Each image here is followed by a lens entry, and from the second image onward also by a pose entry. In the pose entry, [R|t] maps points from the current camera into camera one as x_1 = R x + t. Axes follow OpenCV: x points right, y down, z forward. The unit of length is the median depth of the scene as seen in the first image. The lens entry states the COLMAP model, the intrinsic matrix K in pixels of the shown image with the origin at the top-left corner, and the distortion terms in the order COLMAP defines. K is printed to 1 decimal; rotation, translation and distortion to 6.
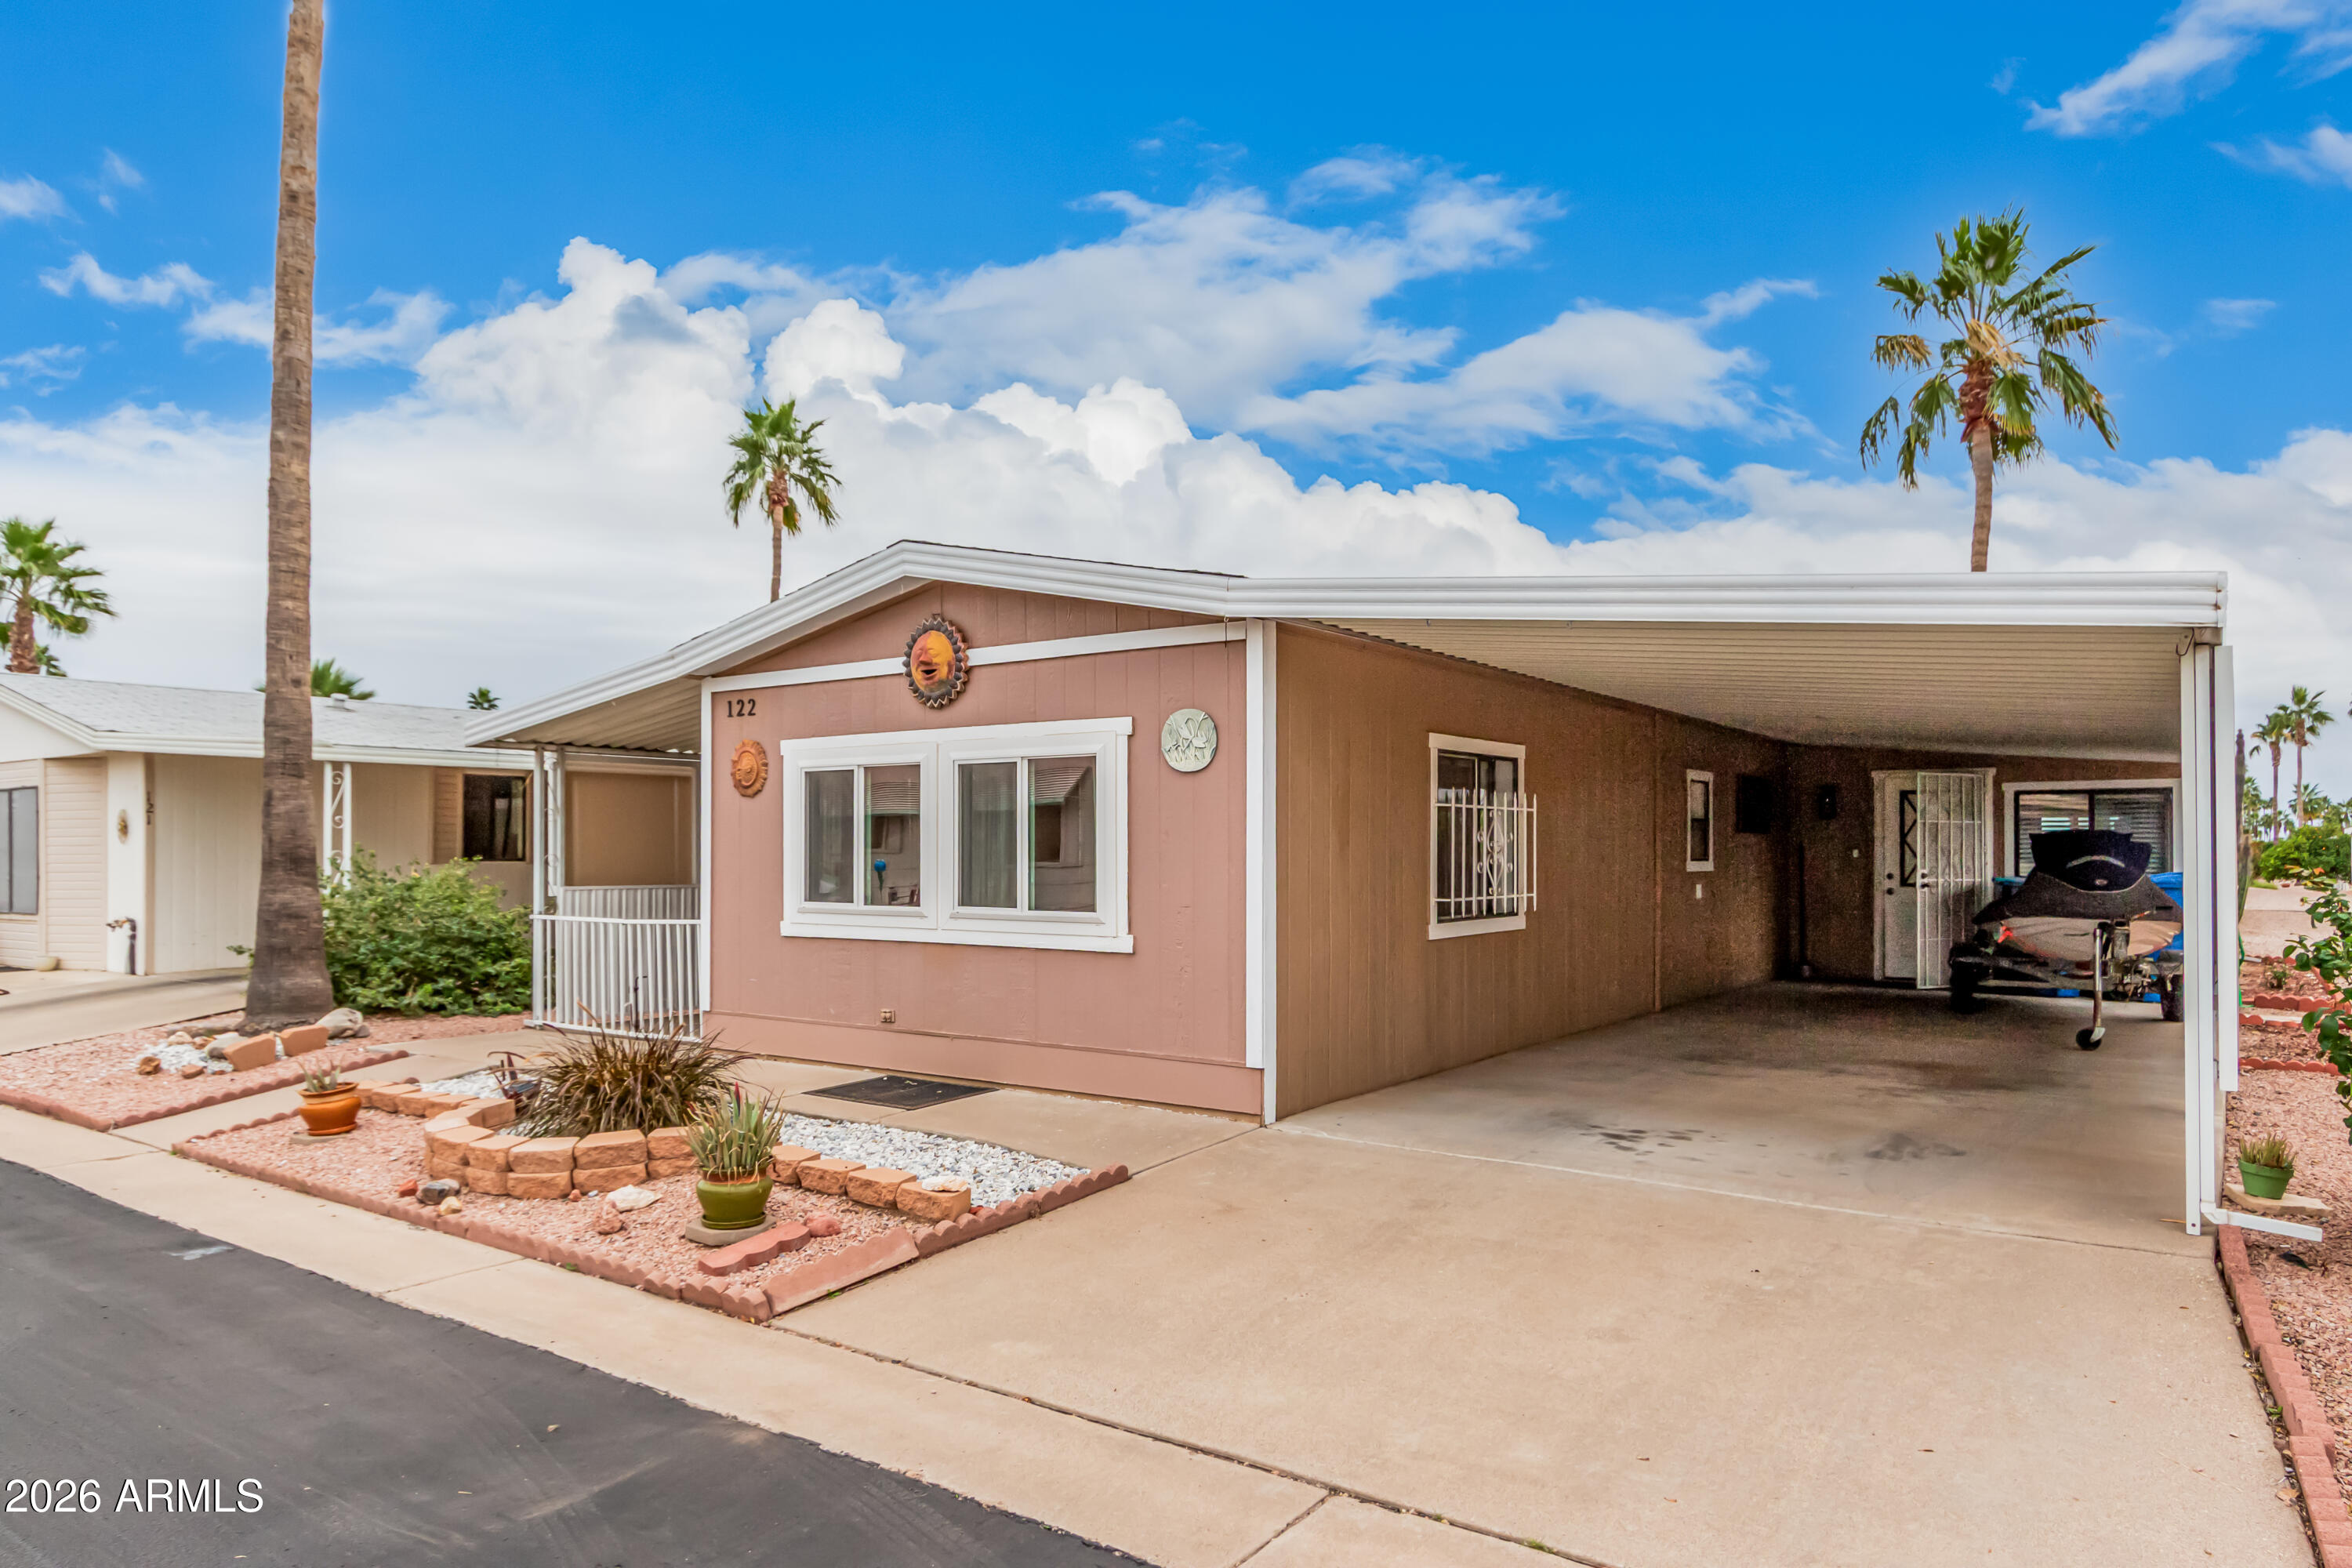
lens RADIAL K [[1443.7, 0, 1175.2], [0, 1443.7, 830.8], [0, 0, 1]] dist [0.001344, 0.000236]
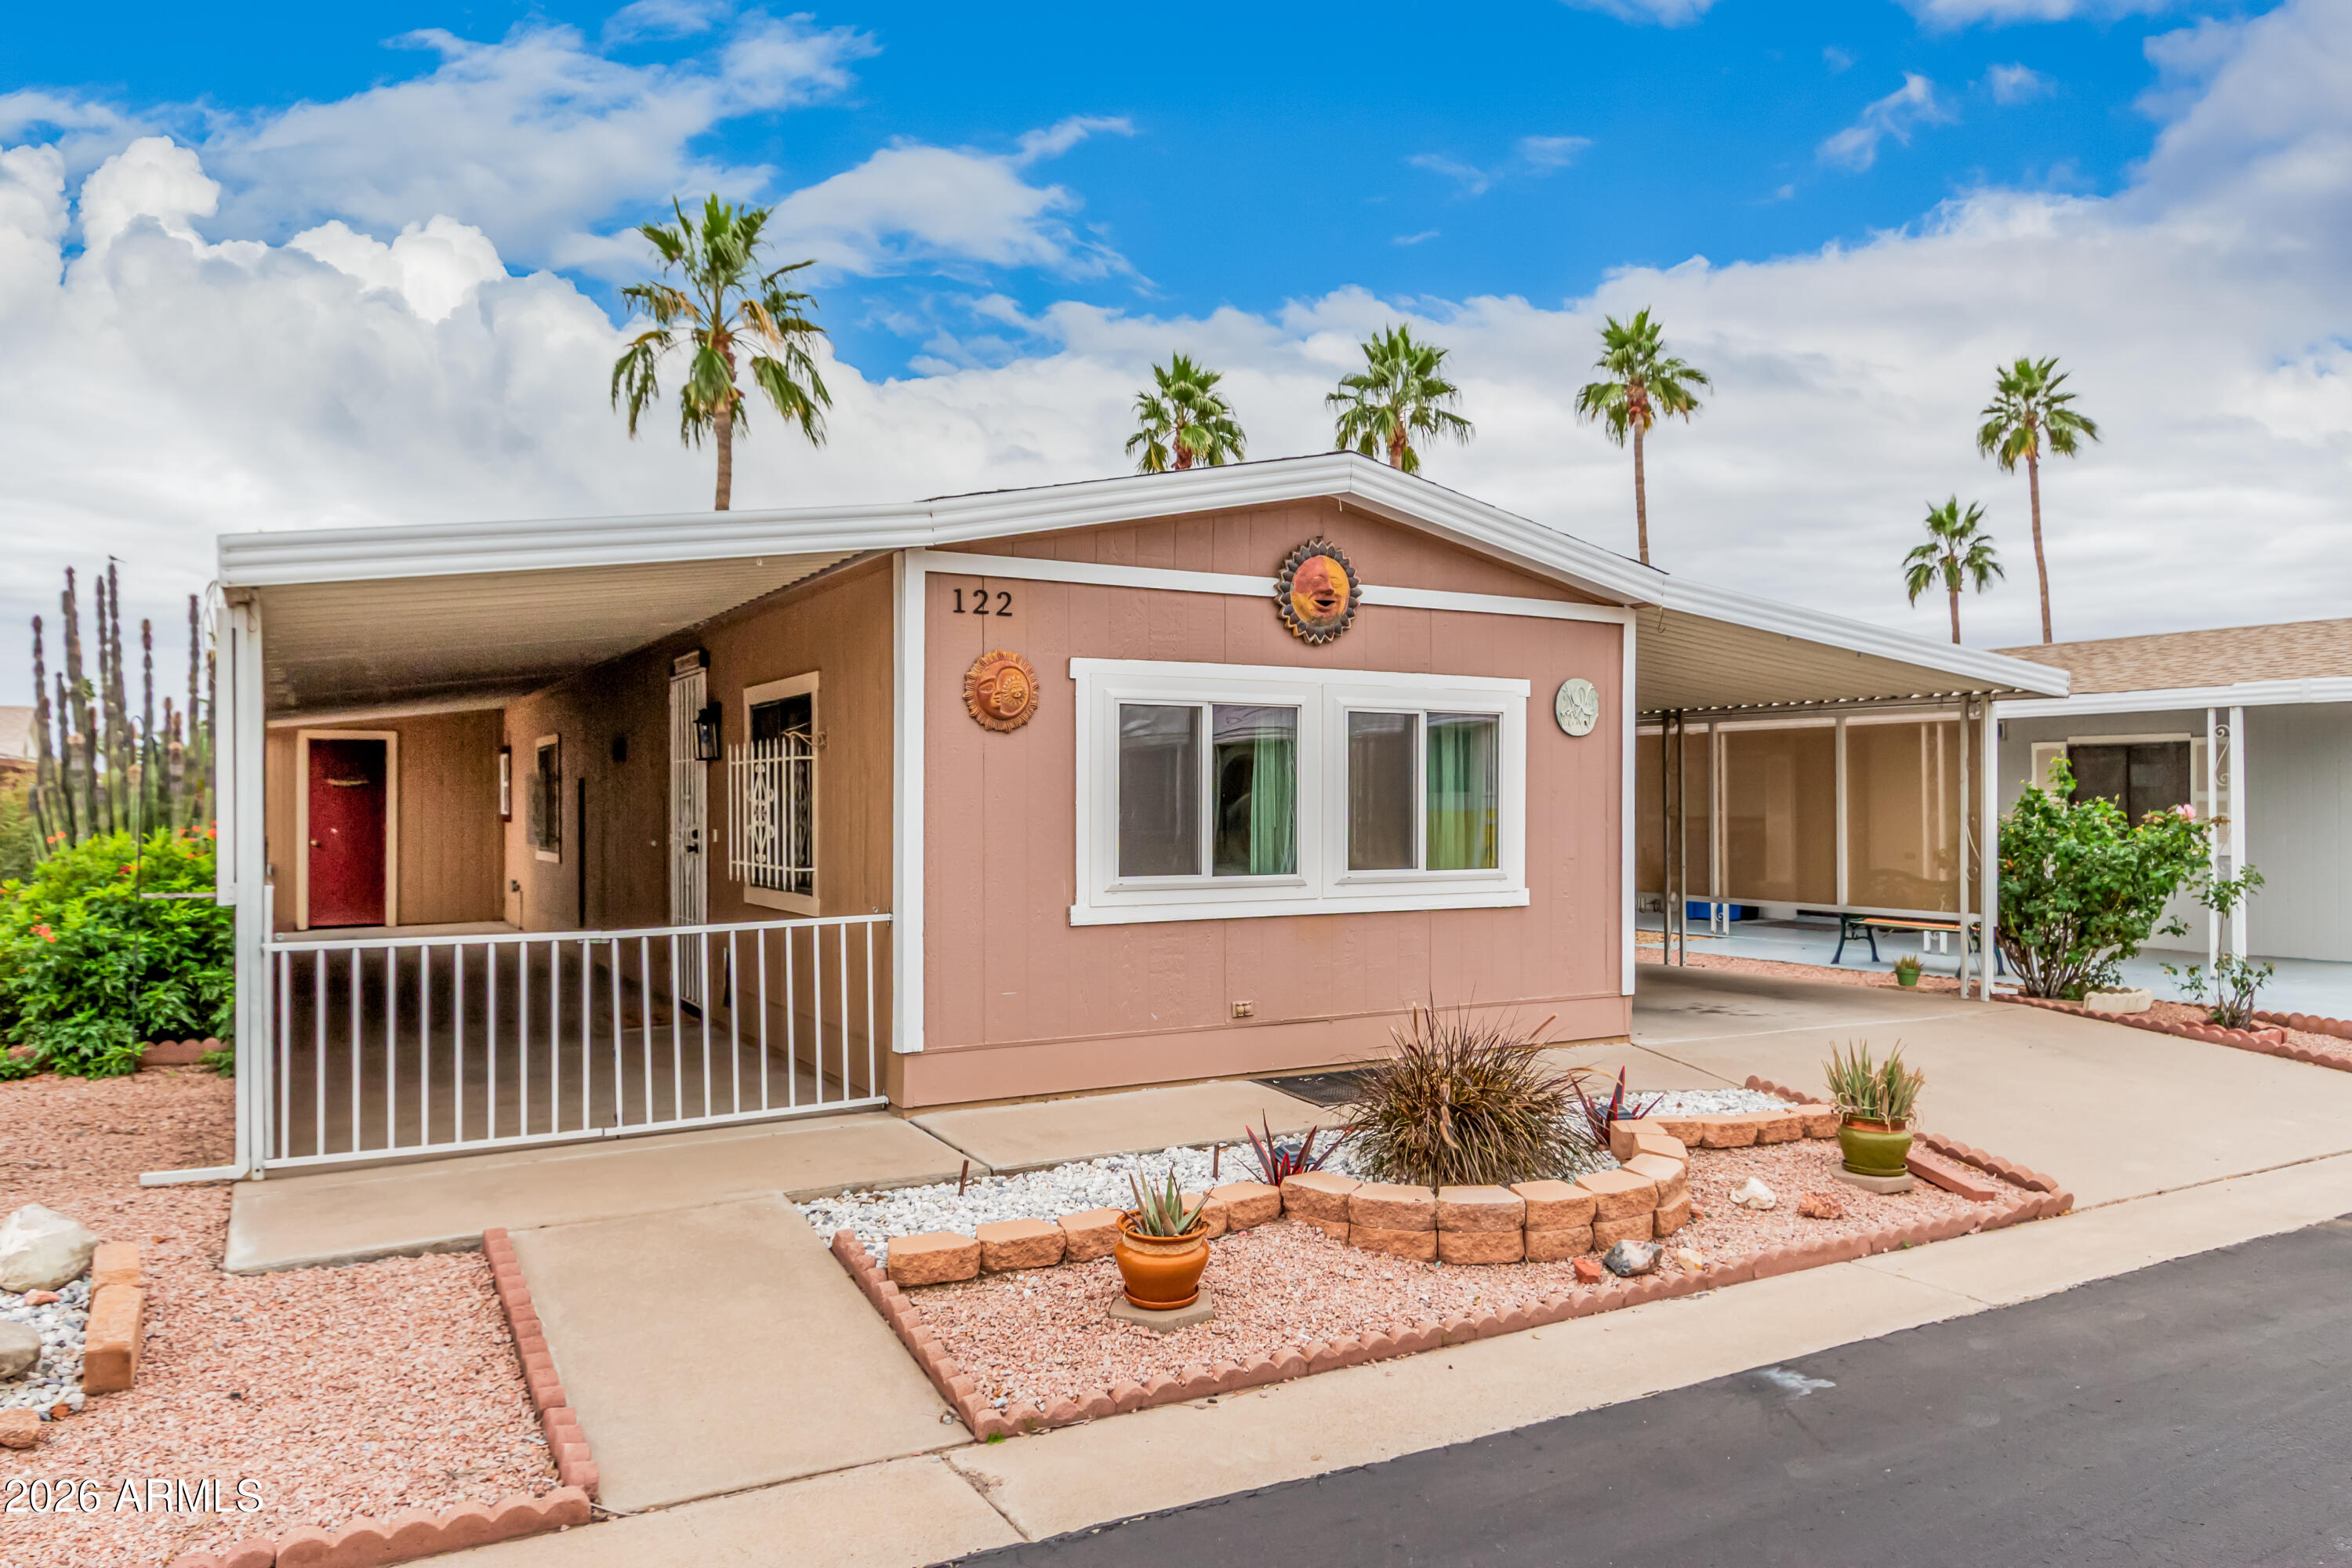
lens RADIAL K [[1587.8, 0, 1176.0], [0, 1587.8, 784.0], [0, 0, 1]] dist [-0.002294, 0.001022]
pose [[0.427600, 0.009084, 0.903922, -0.976999], [-0.011573, 0.999923, -0.004575, 0.003975], [-0.903894, -0.008505, 0.427672, 0.611508]]
